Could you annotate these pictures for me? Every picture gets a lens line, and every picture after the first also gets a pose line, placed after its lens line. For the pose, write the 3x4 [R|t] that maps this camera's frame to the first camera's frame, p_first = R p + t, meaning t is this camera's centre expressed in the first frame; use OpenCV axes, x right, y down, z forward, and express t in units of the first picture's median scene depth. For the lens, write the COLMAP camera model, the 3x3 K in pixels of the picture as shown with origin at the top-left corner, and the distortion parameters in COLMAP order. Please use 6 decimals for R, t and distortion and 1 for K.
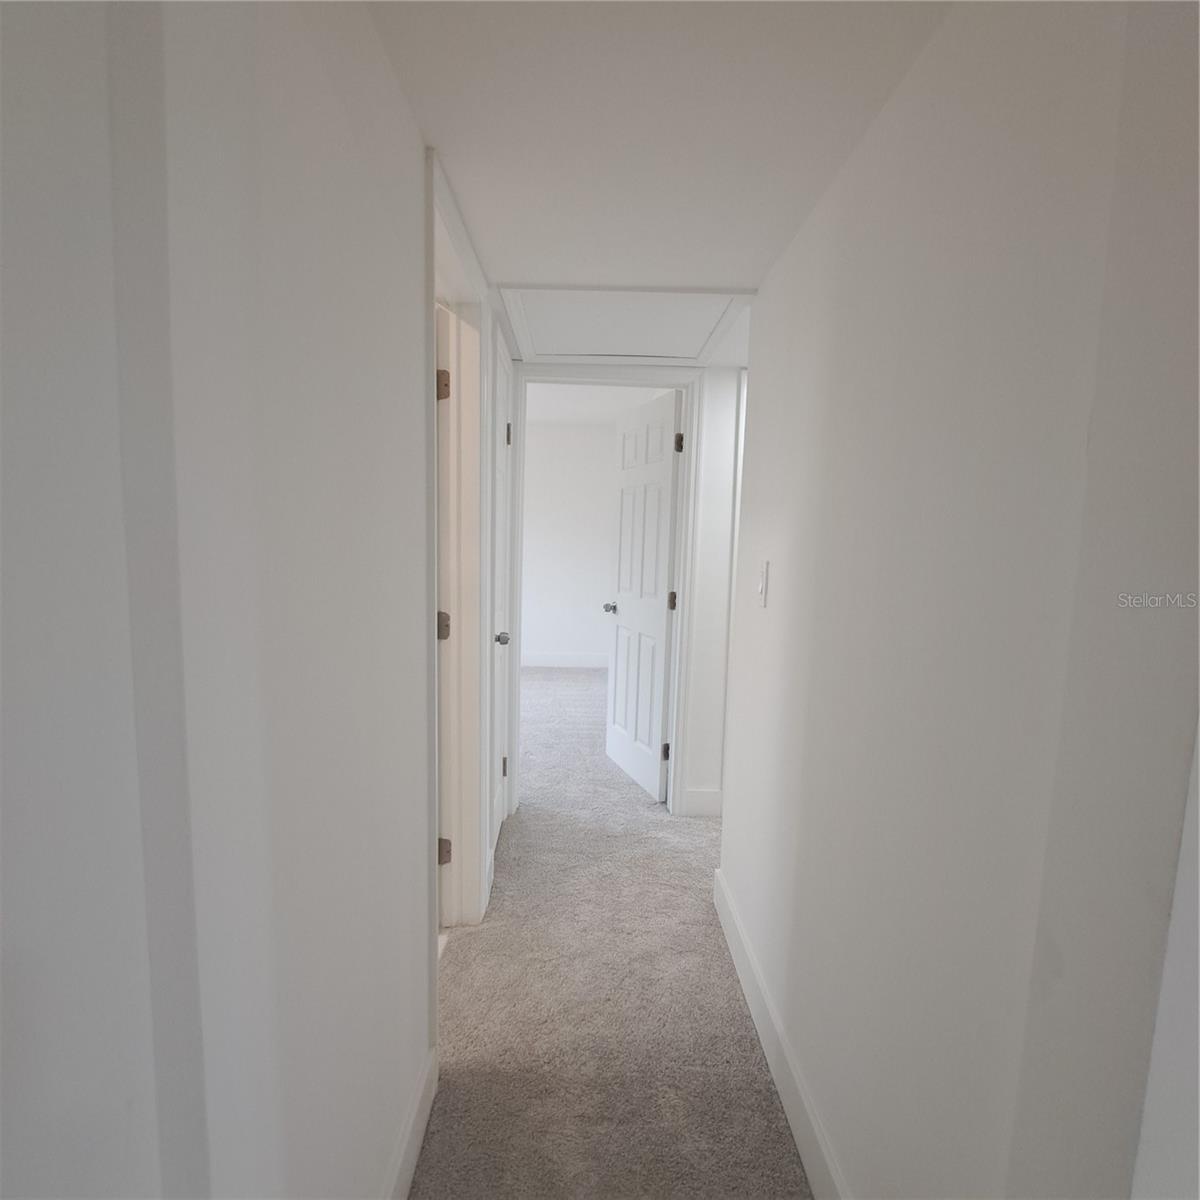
lens RADIAL K [[629.1, 0, 600.9], [0, 629.1, 606.6], [0, 0, 1]] dist [0.001989, -0.015603]
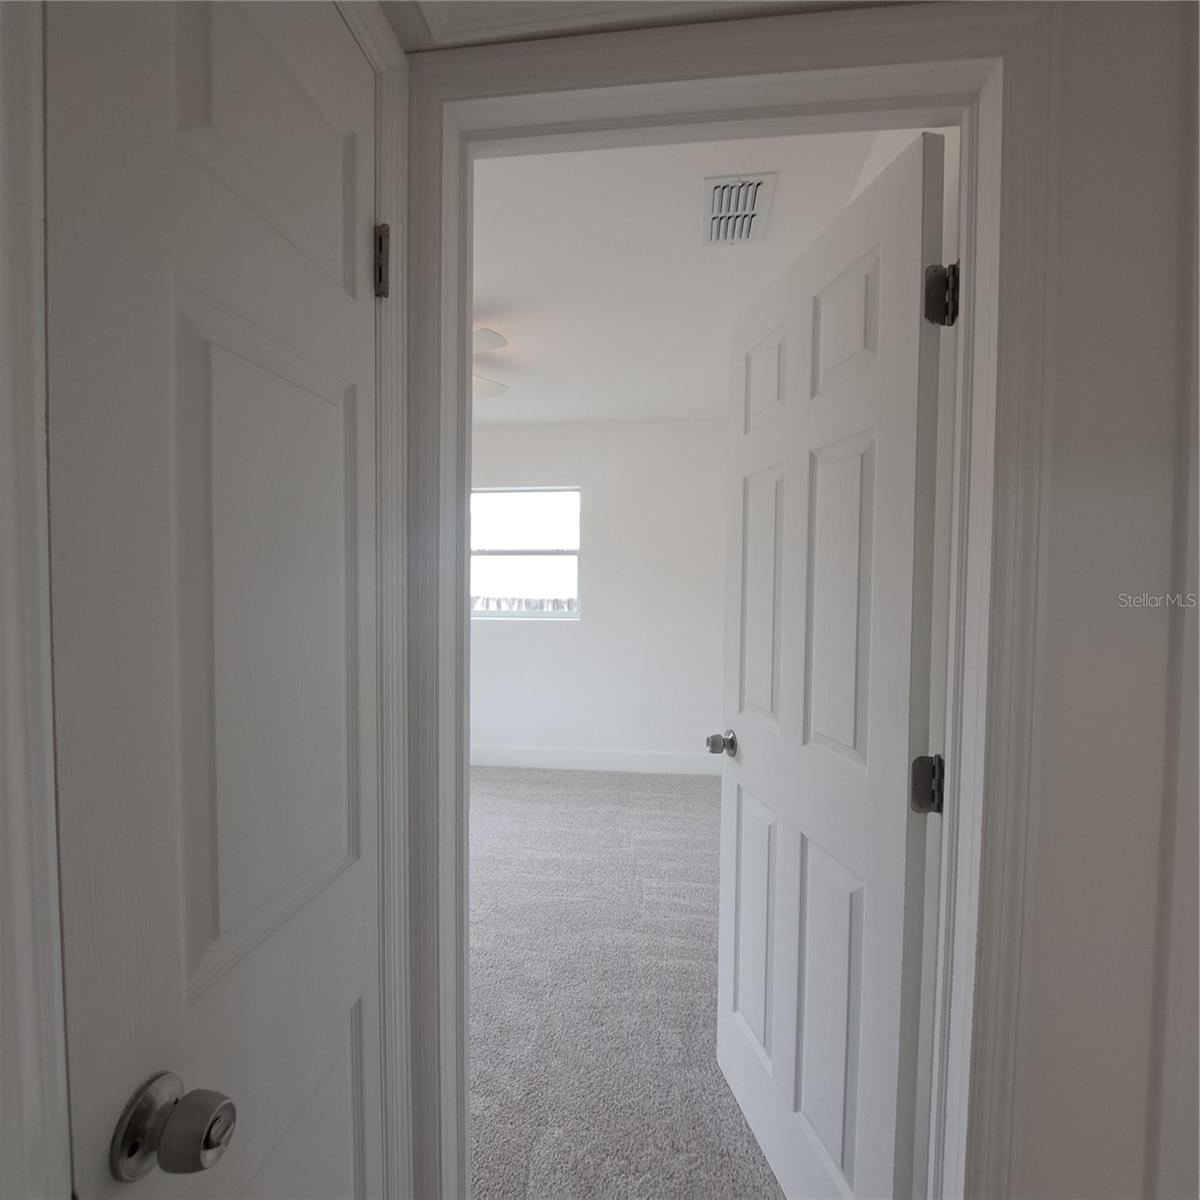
lens RADIAL K [[633.0, 0, 600.0], [0, 633.0, 600.0], [0, 0, 1]] dist [-0.004821, -0.006475]
pose [[0.987028, -0.015130, -0.159834, 0.003031], [0.002441, 0.996848, -0.079293, -0.072818], [0.160530, 0.077875, 0.983954, 0.603226]]
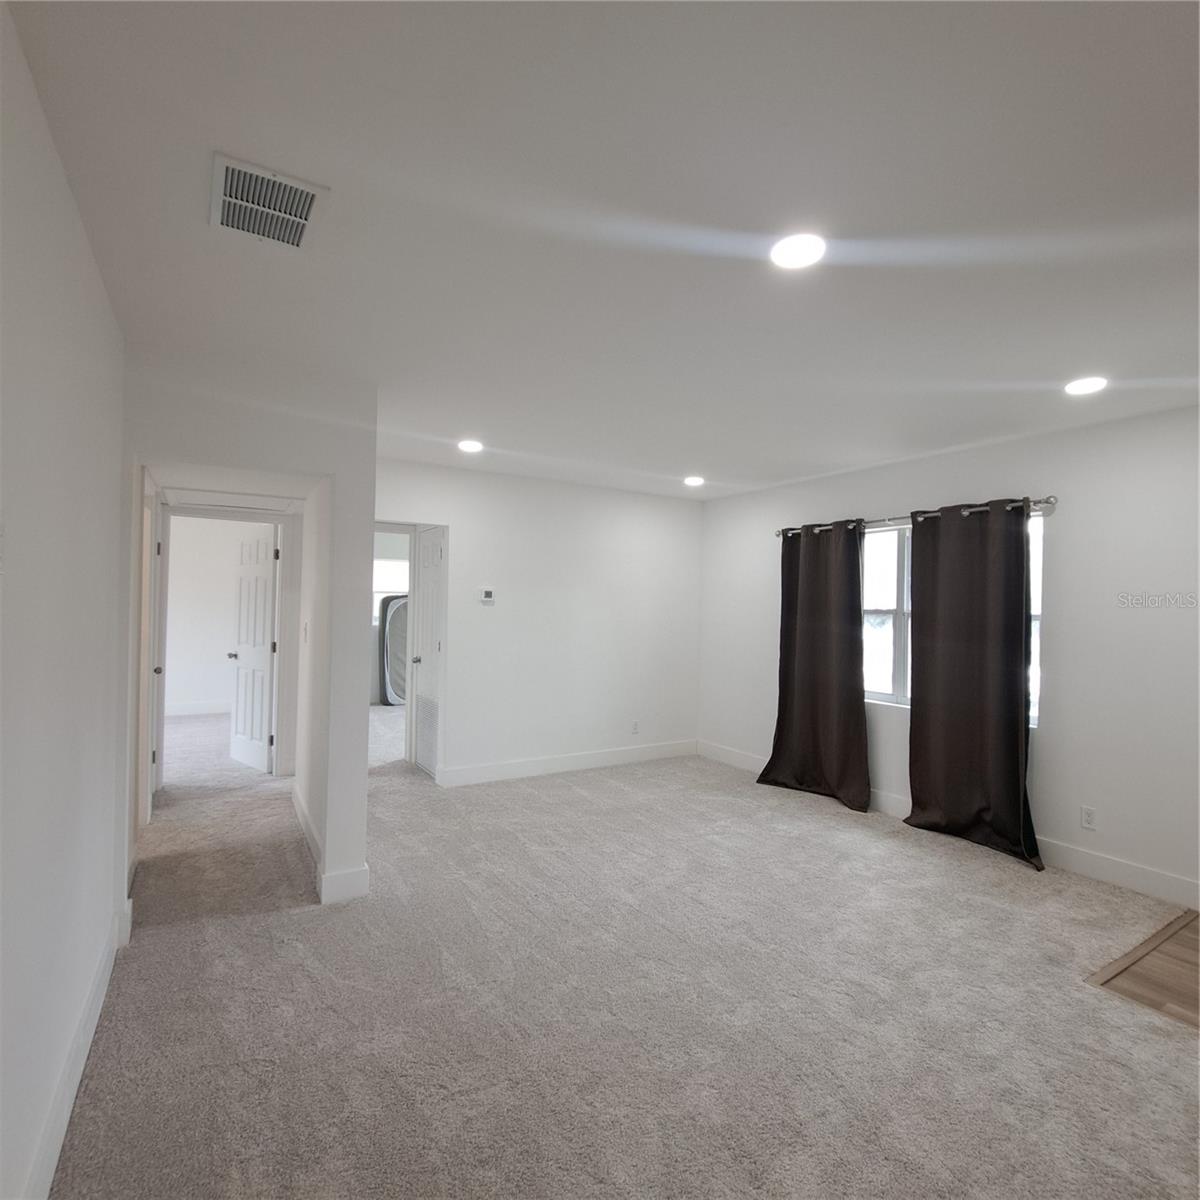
lens RADIAL K [[633.0, 0, 600.0], [0, 633.0, 600.0], [0, 0, 1]] dist [-0.004821, -0.006475]
pose [[0.865445, -0.006121, 0.500967, 0.022054], [0.061224, 0.993723, -0.093626, 0.072210], [-0.497249, 0.111700, 0.860387, -0.825906]]
